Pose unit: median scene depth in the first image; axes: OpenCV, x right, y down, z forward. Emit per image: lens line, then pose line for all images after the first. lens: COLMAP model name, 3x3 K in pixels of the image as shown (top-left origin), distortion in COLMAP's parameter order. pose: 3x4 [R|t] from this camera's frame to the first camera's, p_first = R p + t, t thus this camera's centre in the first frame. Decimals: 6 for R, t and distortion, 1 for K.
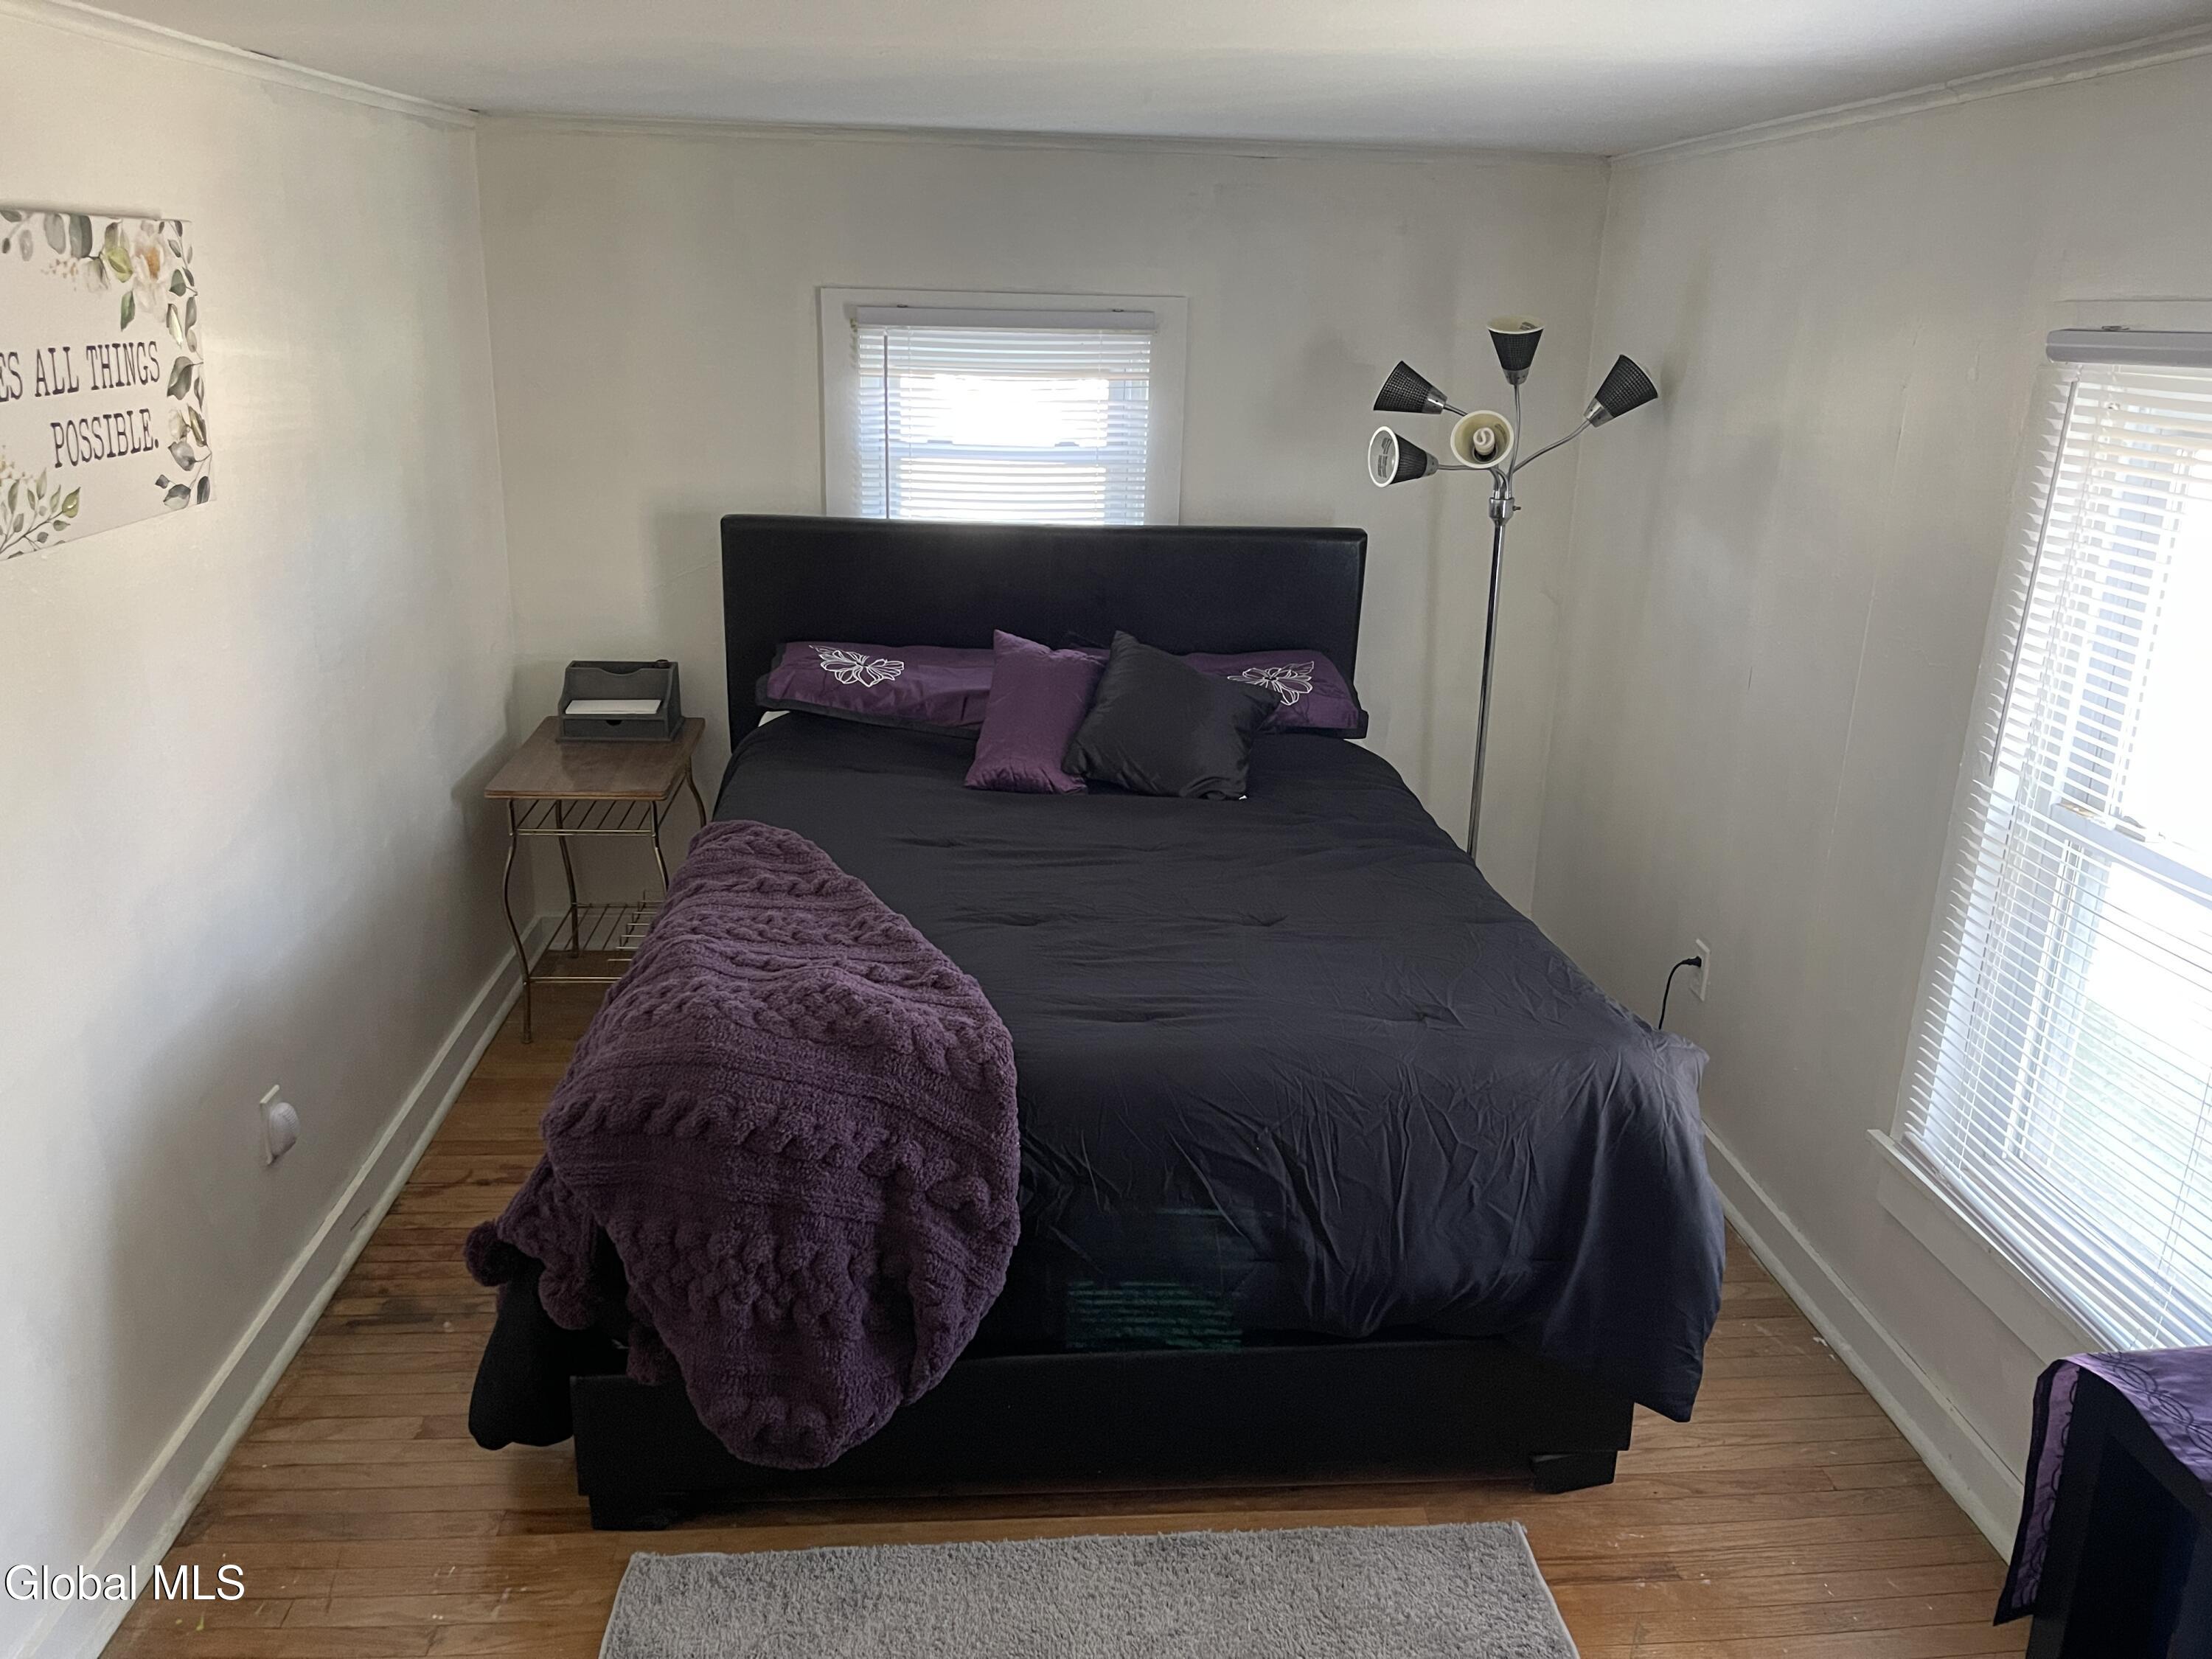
lens RADIAL K [[1672.3, 0, 1105.2], [0, 1672.3, 832.8], [0, 0, 1]] dist [0.070324, -0.084191]
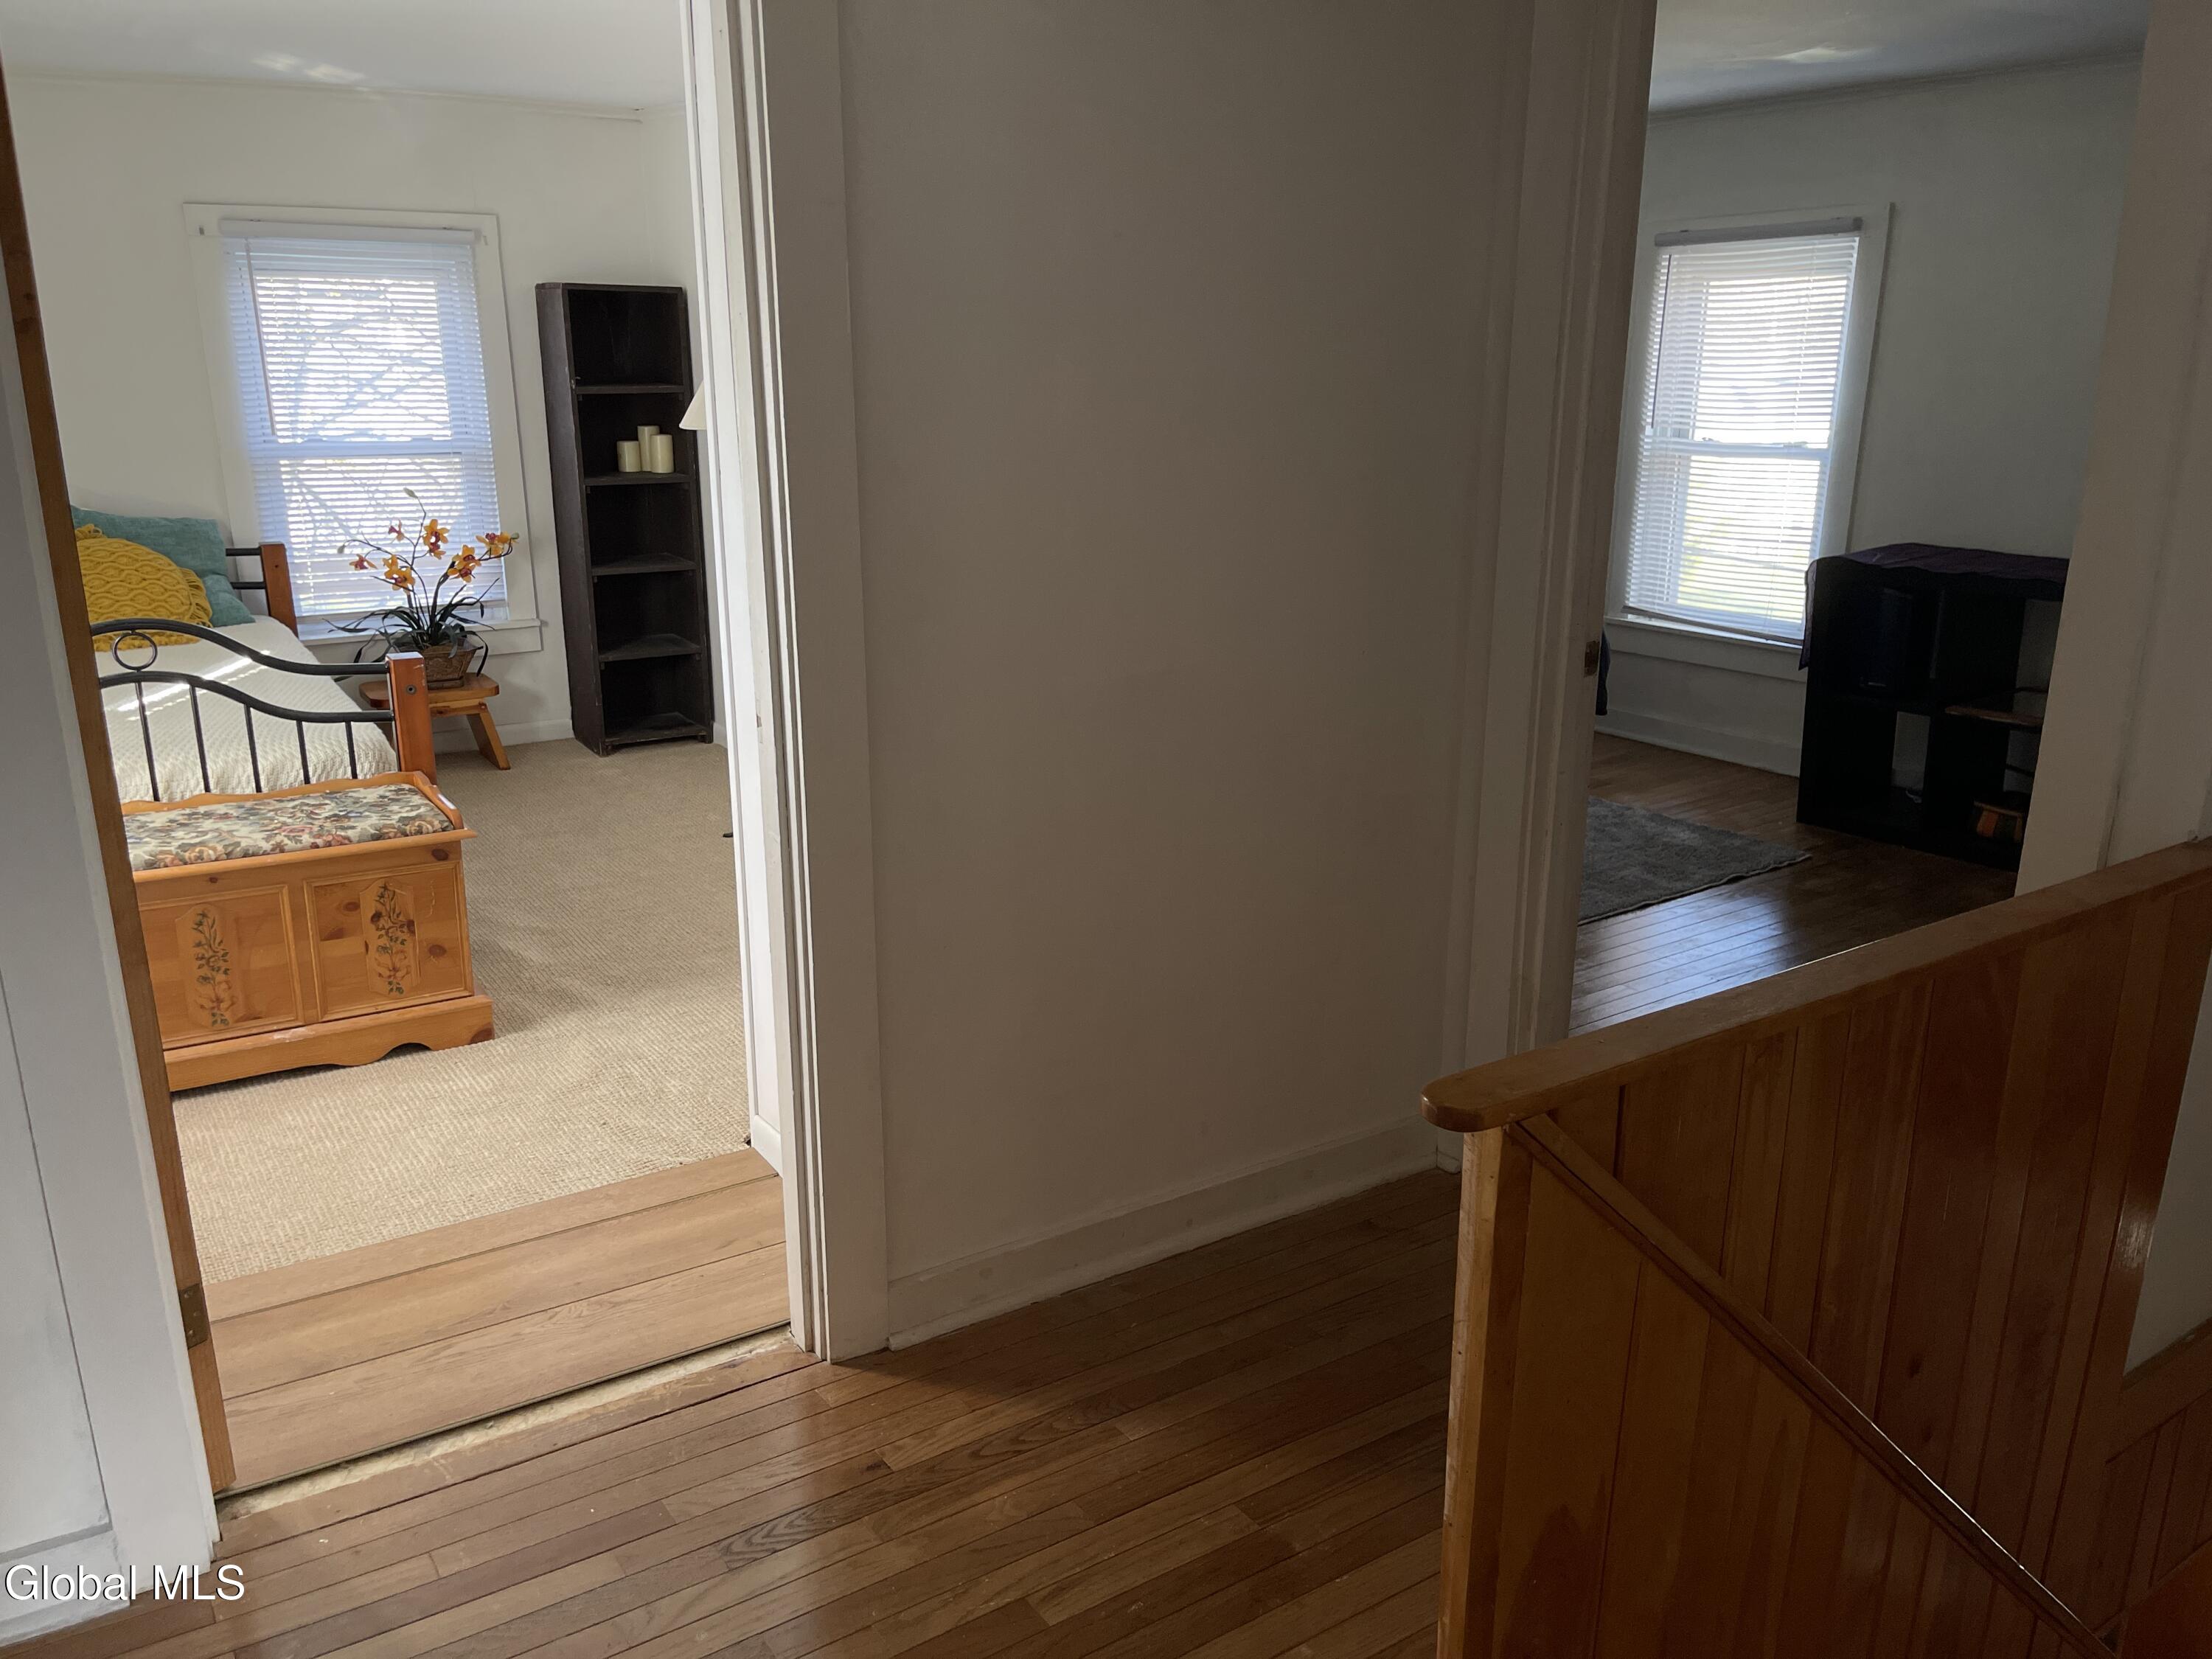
lens RADIAL K [[1672.3, 0, 1098.7], [0, 1672.3, 839.2], [0, 0, 1]] dist [0.070324, -0.084191]
pose [[0.869755, -0.173140, 0.462114, -1.352597], [0.172899, 0.983989, 0.043255, 0.300187], [-0.462204, 0.042278, 0.885765, -0.701228]]
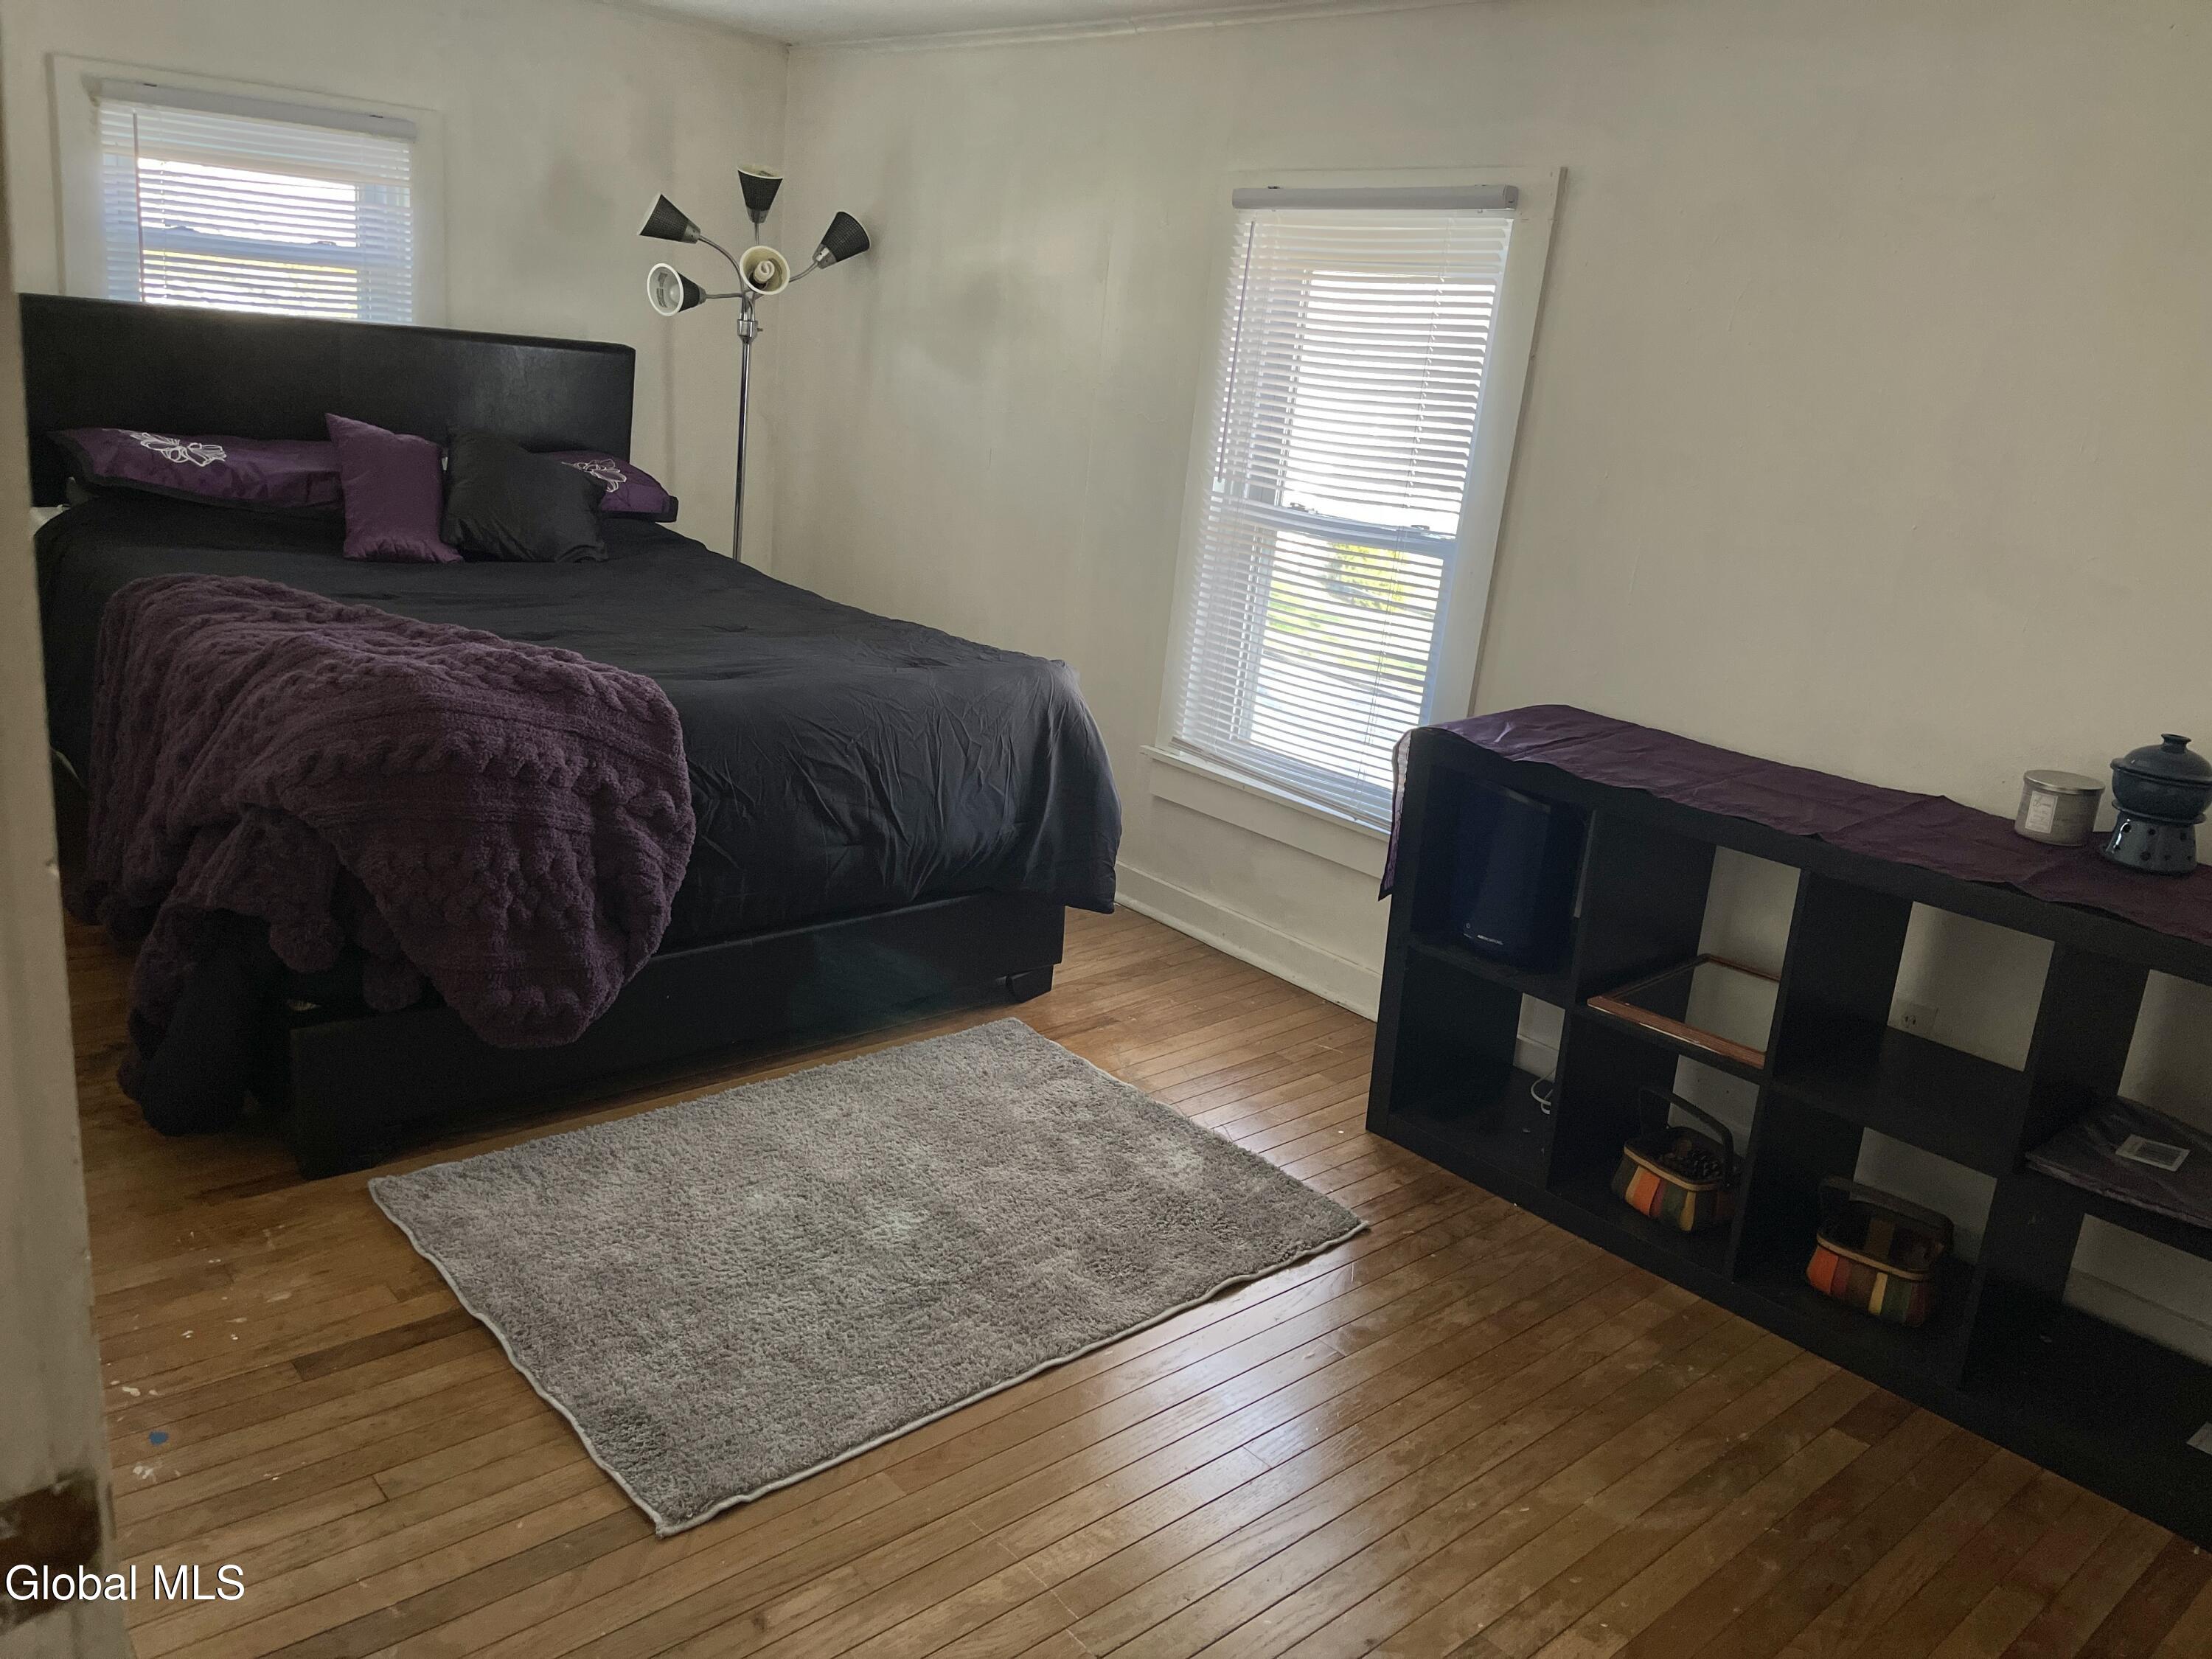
lens RADIAL K [[1658.8, 0, 1108.1], [0, 1658.8, 836.0], [0, 0, 1]] dist [0.025719, -0.019096]
pose [[0.792127, -0.121167, 0.598208, -0.525320], [0.100106, 0.992616, 0.068497, 0.180234], [-0.602091, 0.005626, 0.798408, -0.156715]]
